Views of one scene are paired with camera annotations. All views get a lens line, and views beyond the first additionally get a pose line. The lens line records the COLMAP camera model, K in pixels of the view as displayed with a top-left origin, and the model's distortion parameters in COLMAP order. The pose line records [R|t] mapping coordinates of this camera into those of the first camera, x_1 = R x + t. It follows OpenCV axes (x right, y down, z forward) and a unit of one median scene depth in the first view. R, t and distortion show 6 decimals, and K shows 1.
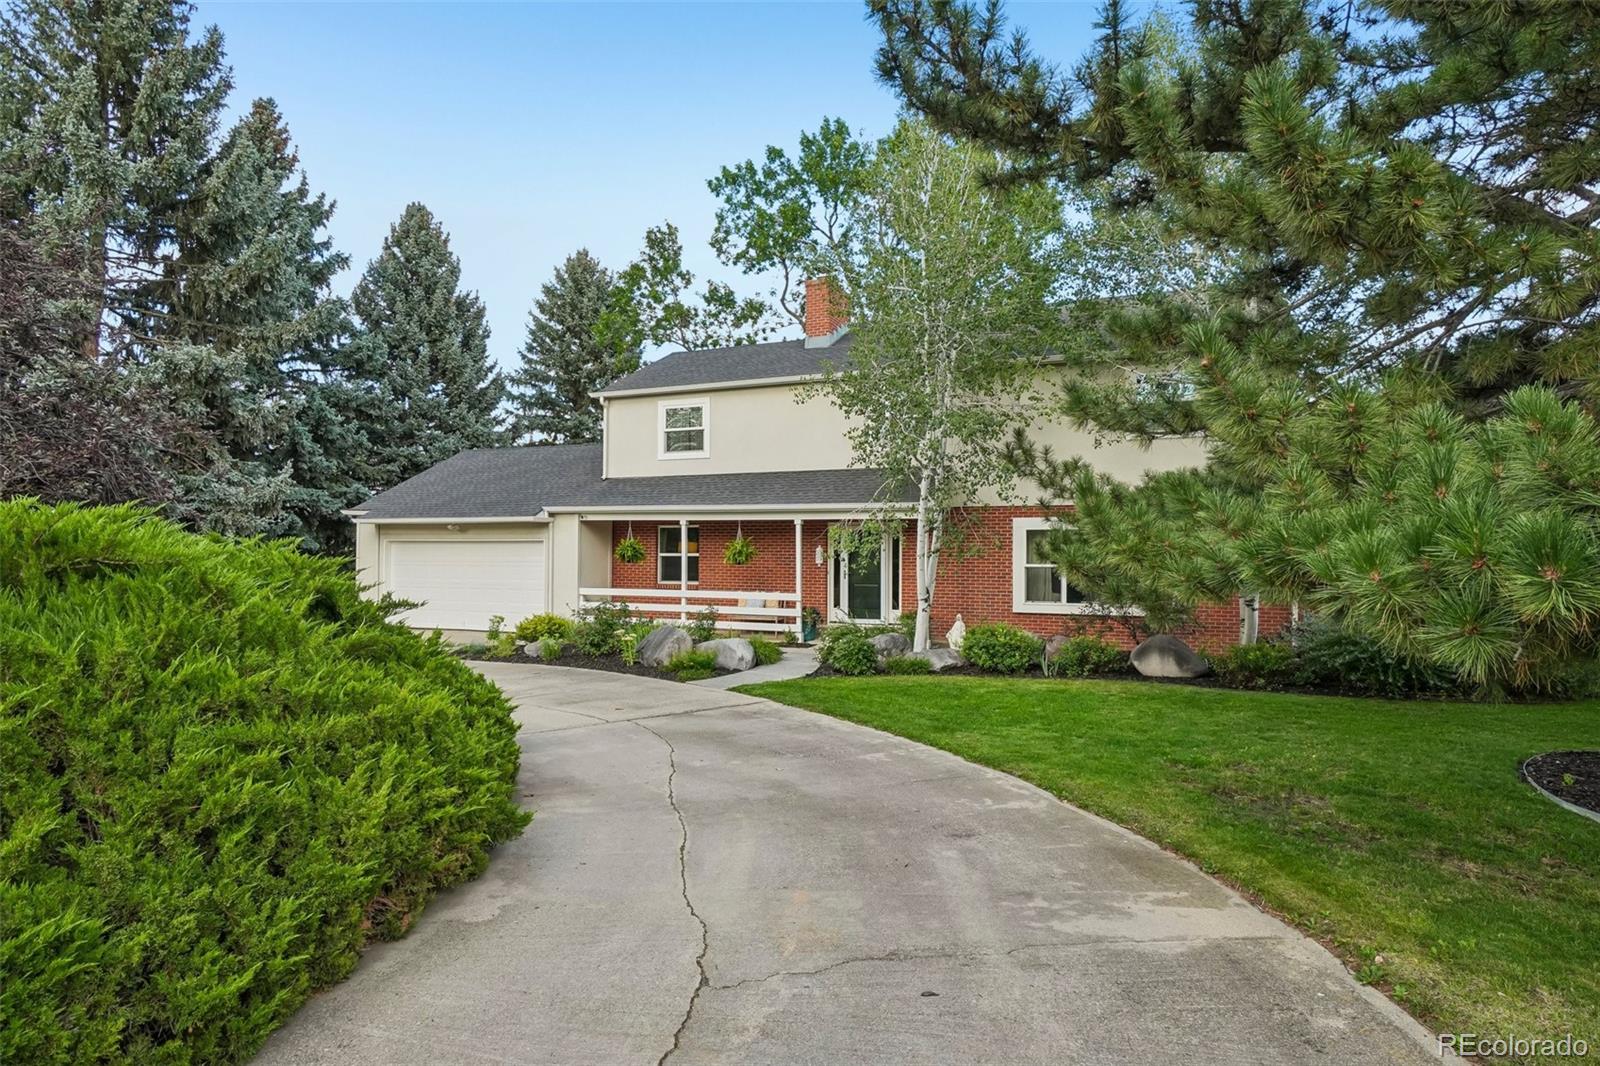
lens RADIAL K [[882.9, 0, 810.2], [0, 882.9, 534.3], [0, 0, 1]] dist [0.026034, -0.000278]
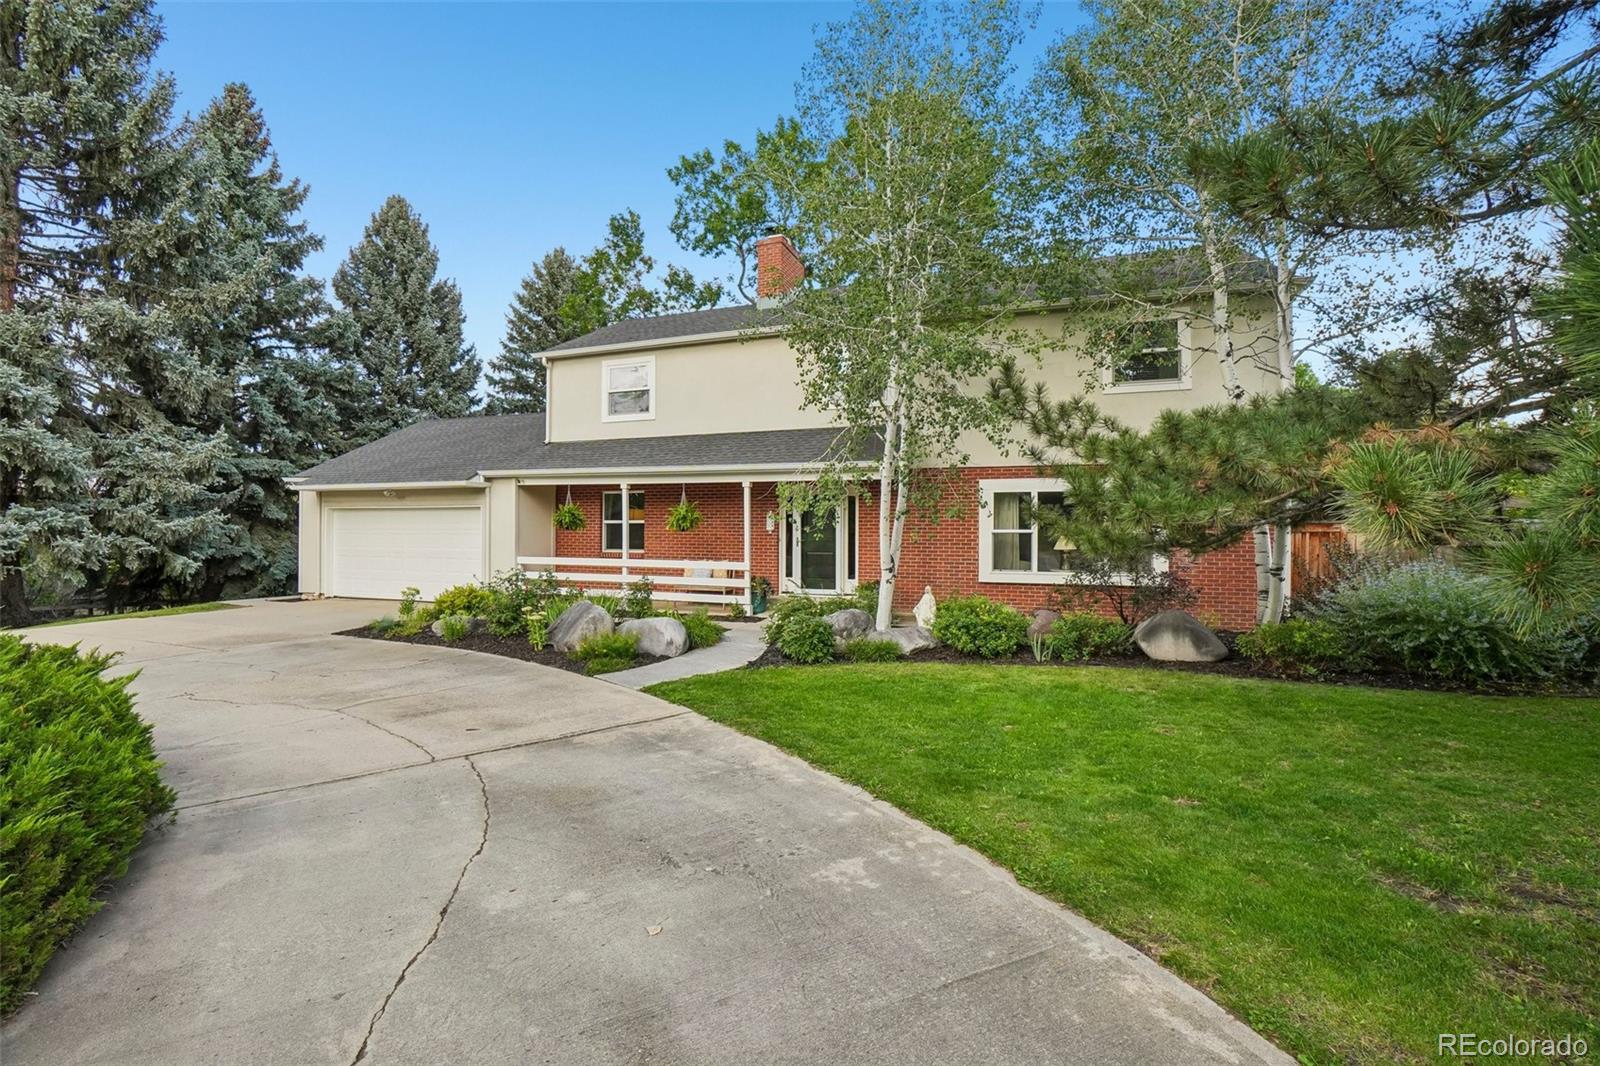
lens RADIAL K [[705.9, 0, 791.7], [0, 705.9, 531.9], [0, 0, 1]] dist [-0.017766, 0.000757]
pose [[0.999618, -0.001604, 0.027590, 0.011780], [0.000878, 0.999653, 0.026315, 0.014550], [-0.027623, -0.026281, 0.999273, 0.238711]]
